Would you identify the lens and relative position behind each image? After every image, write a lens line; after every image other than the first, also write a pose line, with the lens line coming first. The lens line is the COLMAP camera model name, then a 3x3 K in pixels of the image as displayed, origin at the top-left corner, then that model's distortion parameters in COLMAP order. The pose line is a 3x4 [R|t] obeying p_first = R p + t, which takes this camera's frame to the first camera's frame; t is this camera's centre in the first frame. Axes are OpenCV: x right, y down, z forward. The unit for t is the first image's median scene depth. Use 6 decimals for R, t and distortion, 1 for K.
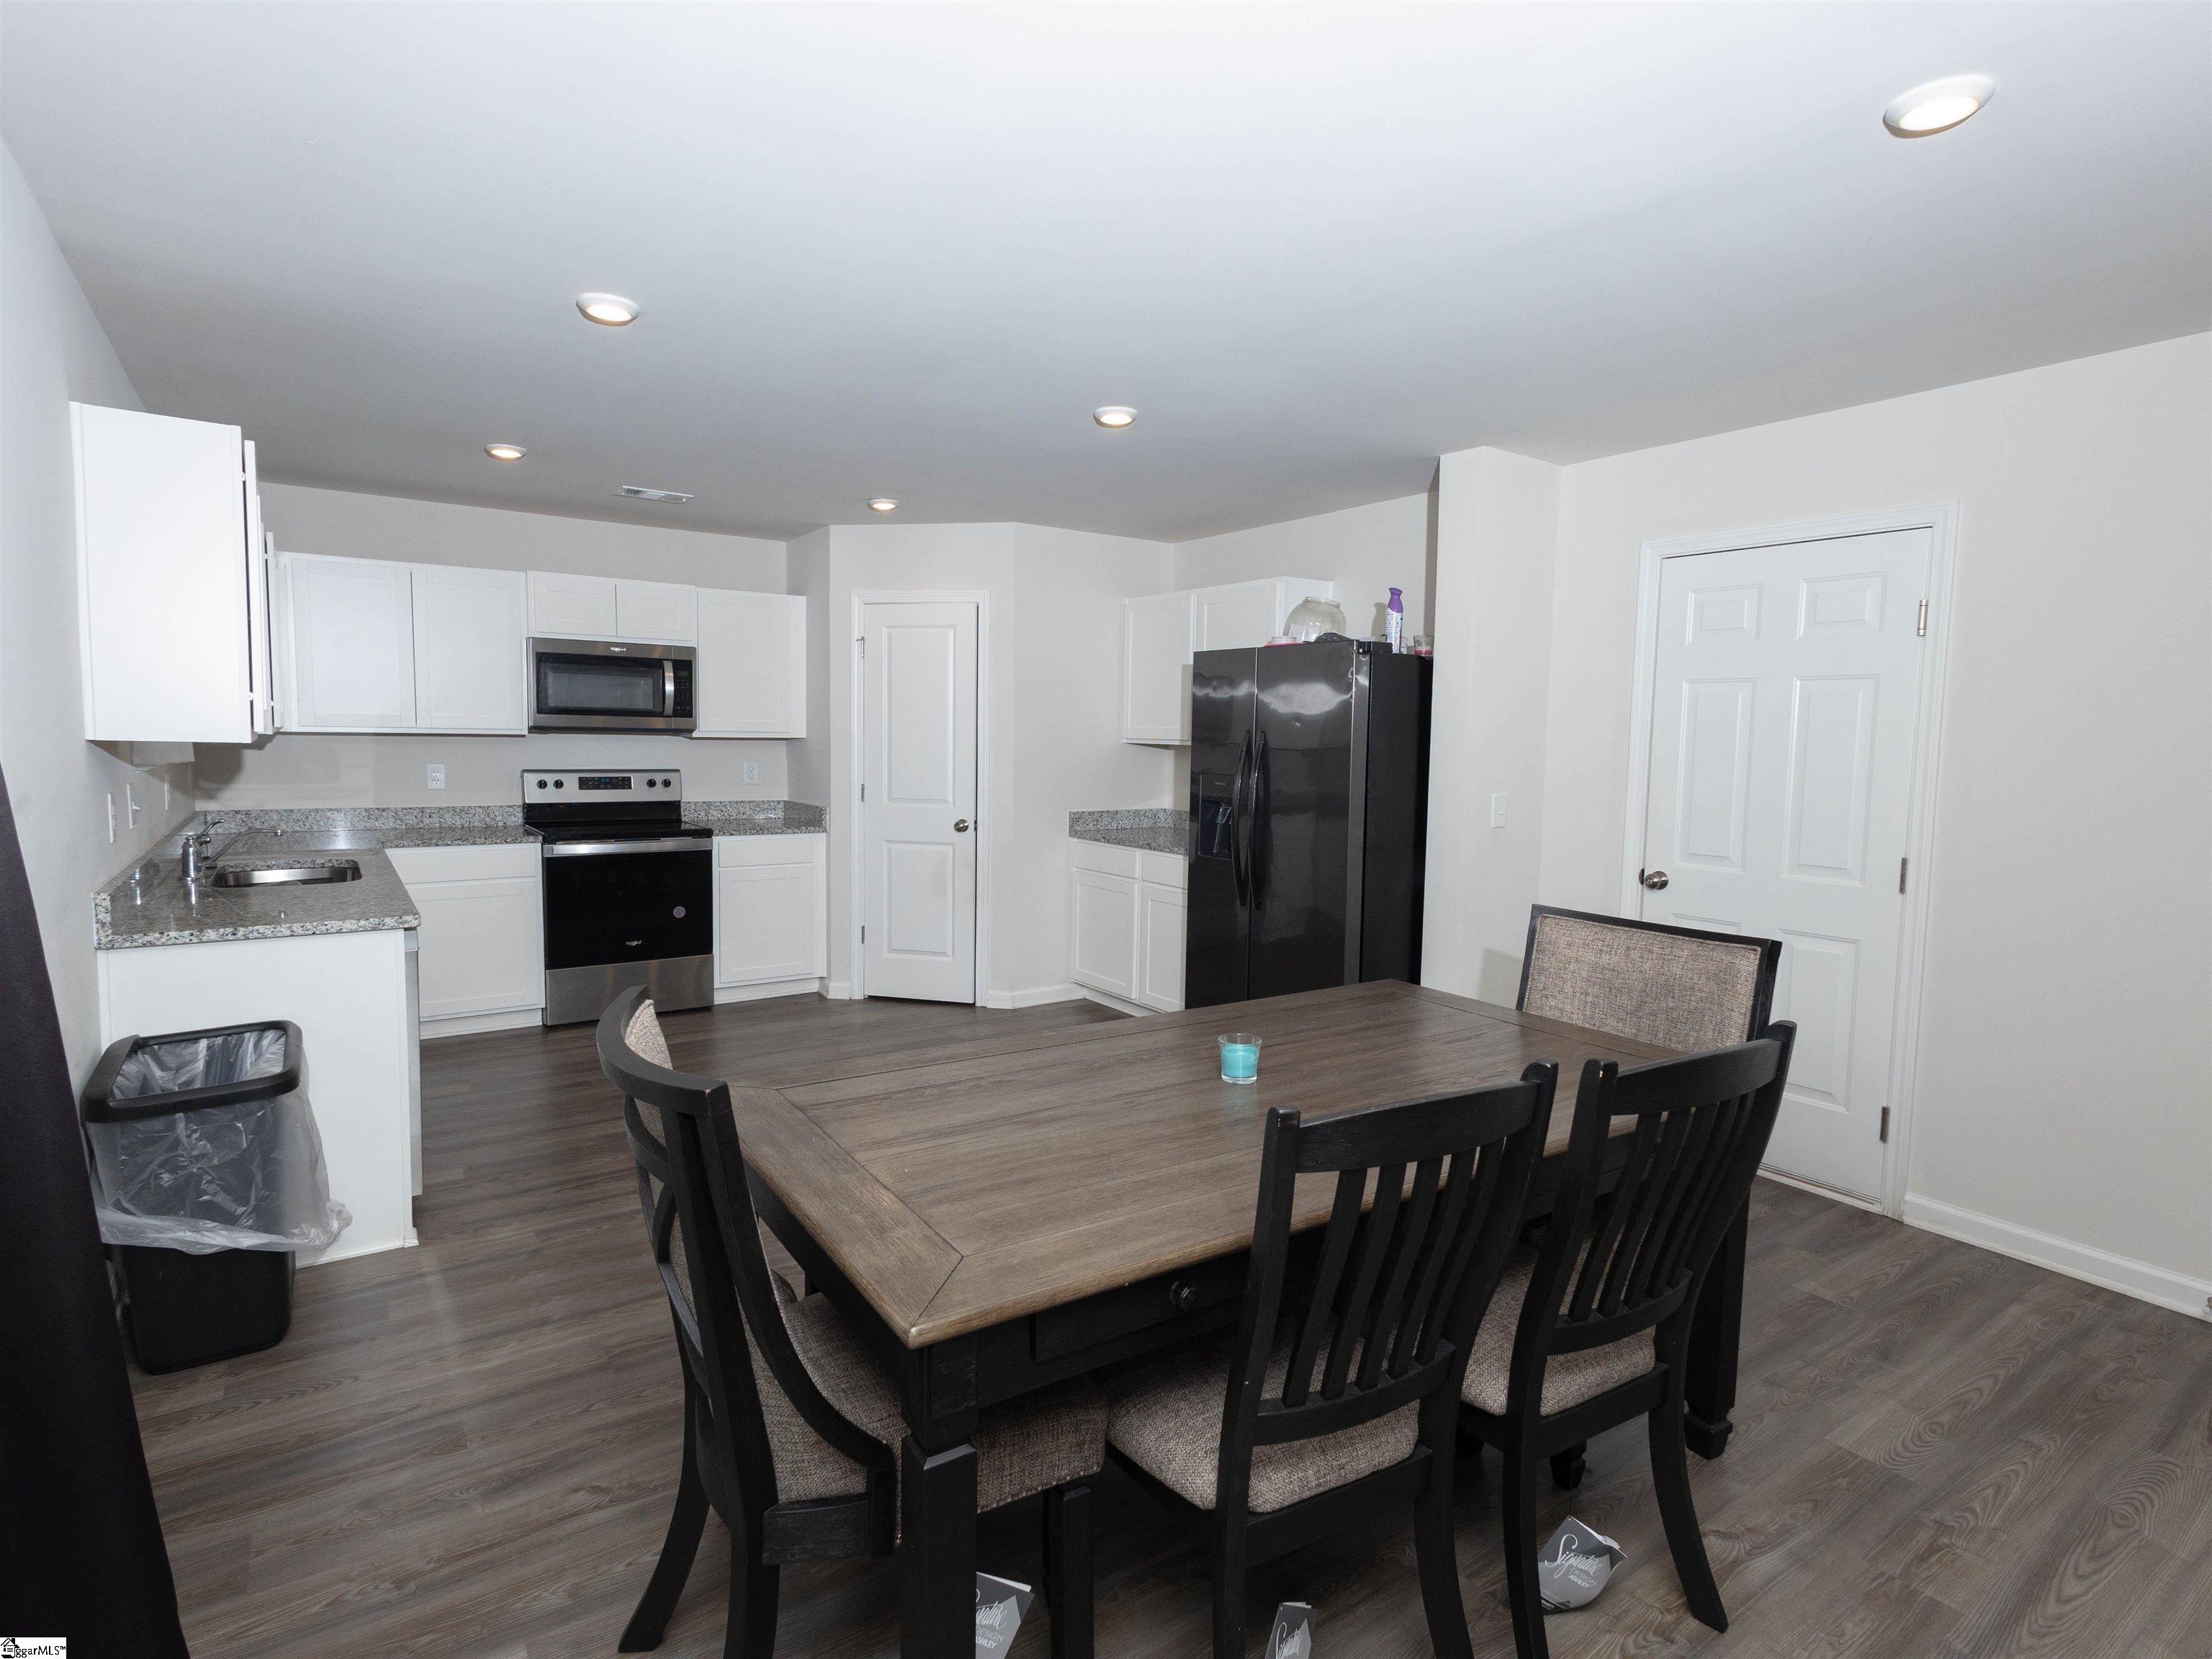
lens RADIAL K [[1134.6, 0, 1104.1], [0, 1134.6, 833.1], [0, 0, 1]] dist [0.001729, 0.000243]
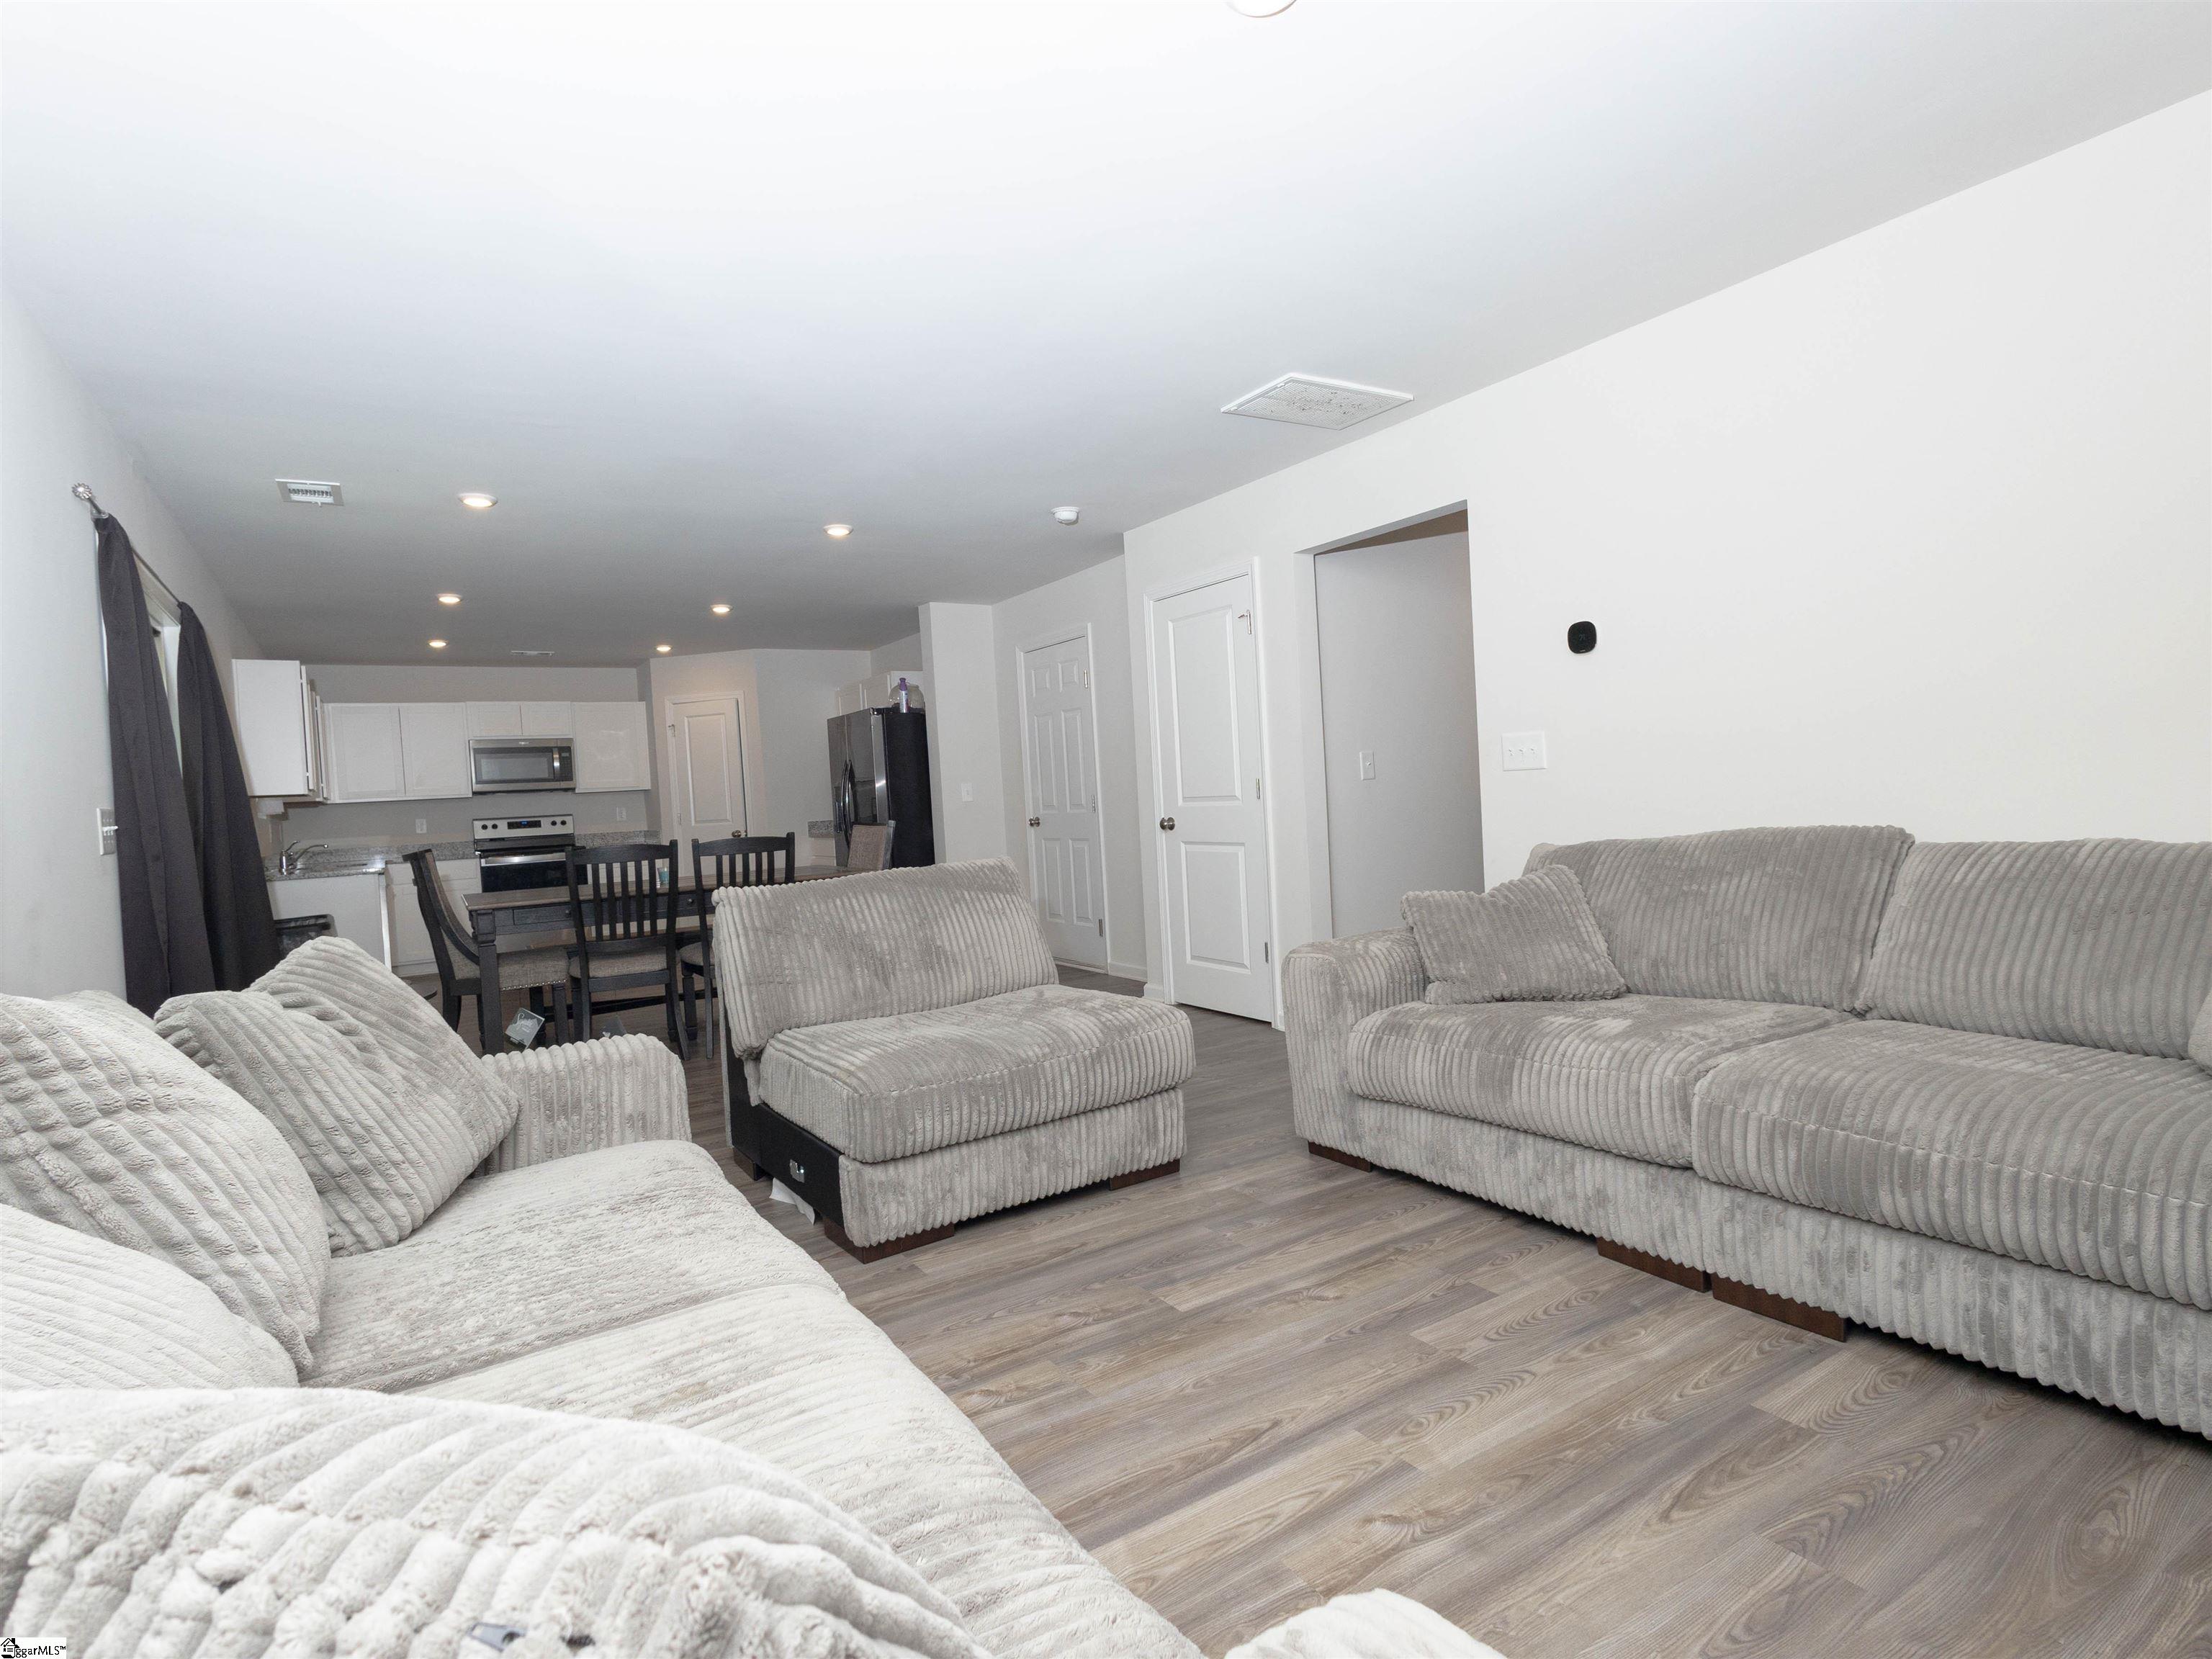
lens RADIAL K [[1134.6, 0, 1100.0], [0, 1134.6, 835.9], [0, 0, 1]] dist [0.001729, 0.000243]
pose [[0.996420, -0.070632, -0.046466, 0.474783], [0.068297, 0.996408, -0.050064, 0.113772], [0.049835, 0.046711, 0.997665, -0.607272]]
